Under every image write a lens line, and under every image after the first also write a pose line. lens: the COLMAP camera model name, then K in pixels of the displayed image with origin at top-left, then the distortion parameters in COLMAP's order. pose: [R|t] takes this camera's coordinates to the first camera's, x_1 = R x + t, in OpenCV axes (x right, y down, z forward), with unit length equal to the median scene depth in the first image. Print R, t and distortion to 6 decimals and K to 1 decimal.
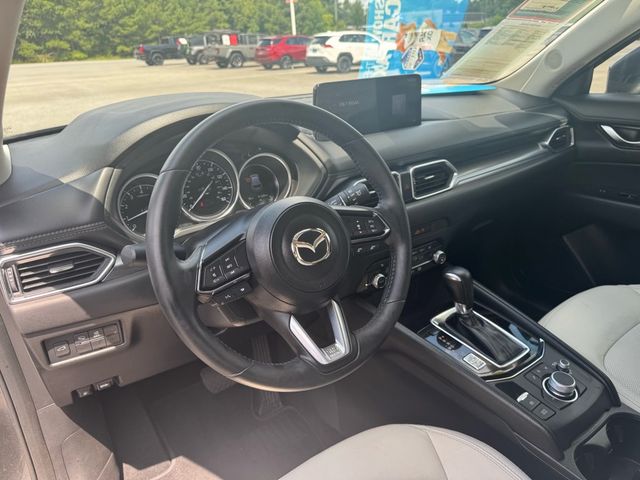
lens RADIAL K [[465.7, 0, 319.2], [0, 465.7, 241.5], [0, 0, 1]] dist [-0.006102, 0.000392]
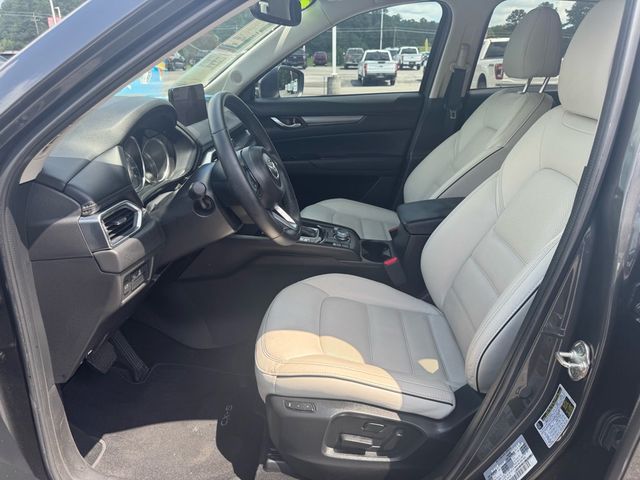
lens RADIAL K [[465.7, 0, 336.8], [0, 465.7, 245.5], [0, 0, 1]] dist [-0.006102, 0.000392]
pose [[0.582658, -0.263328, 0.768875, -0.707497], [0.297520, 0.949493, 0.099725, 0.100577], [-0.756302, 0.170650, 0.631575, -0.163222]]
